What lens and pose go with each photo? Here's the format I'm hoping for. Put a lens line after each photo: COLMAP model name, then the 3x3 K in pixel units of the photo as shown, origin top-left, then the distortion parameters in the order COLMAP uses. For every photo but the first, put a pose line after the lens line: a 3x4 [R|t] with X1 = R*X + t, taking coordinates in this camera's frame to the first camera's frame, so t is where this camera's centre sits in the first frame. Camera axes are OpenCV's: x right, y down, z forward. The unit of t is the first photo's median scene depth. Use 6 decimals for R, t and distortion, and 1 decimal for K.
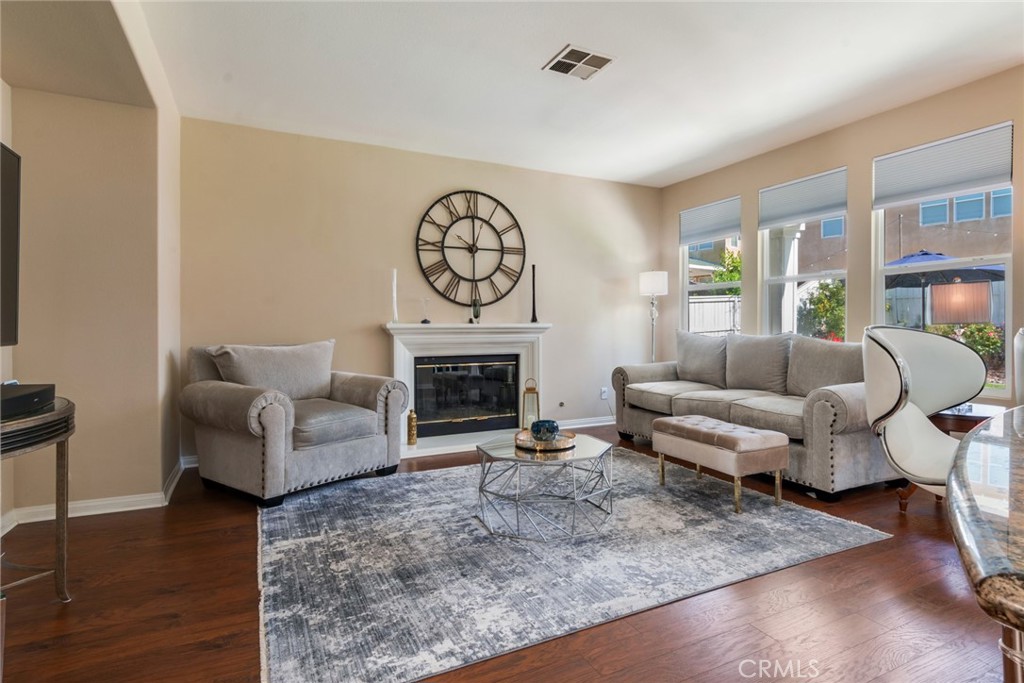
lens RADIAL K [[535.3, 0, 523.1], [0, 535.3, 336.4], [0, 0, 1]] dist [0.003281, -0.006245]
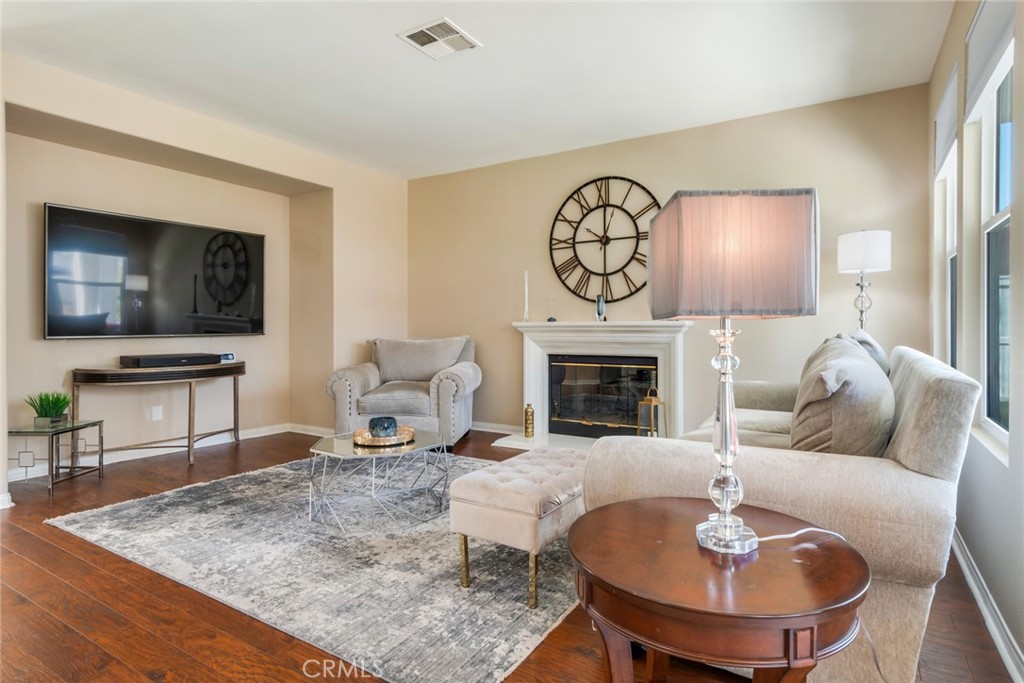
lens RADIAL K [[535.3, 0, 535.3], [0, 535.3, 329.5], [0, 0, 1]] dist [0.003281, -0.006245]
pose [[0.540297, 0.006925, -0.841446, 0.632354], [-0.013184, 0.999913, -0.000236, -0.008220], [0.841371, 0.011221, 0.540341, 0.412442]]
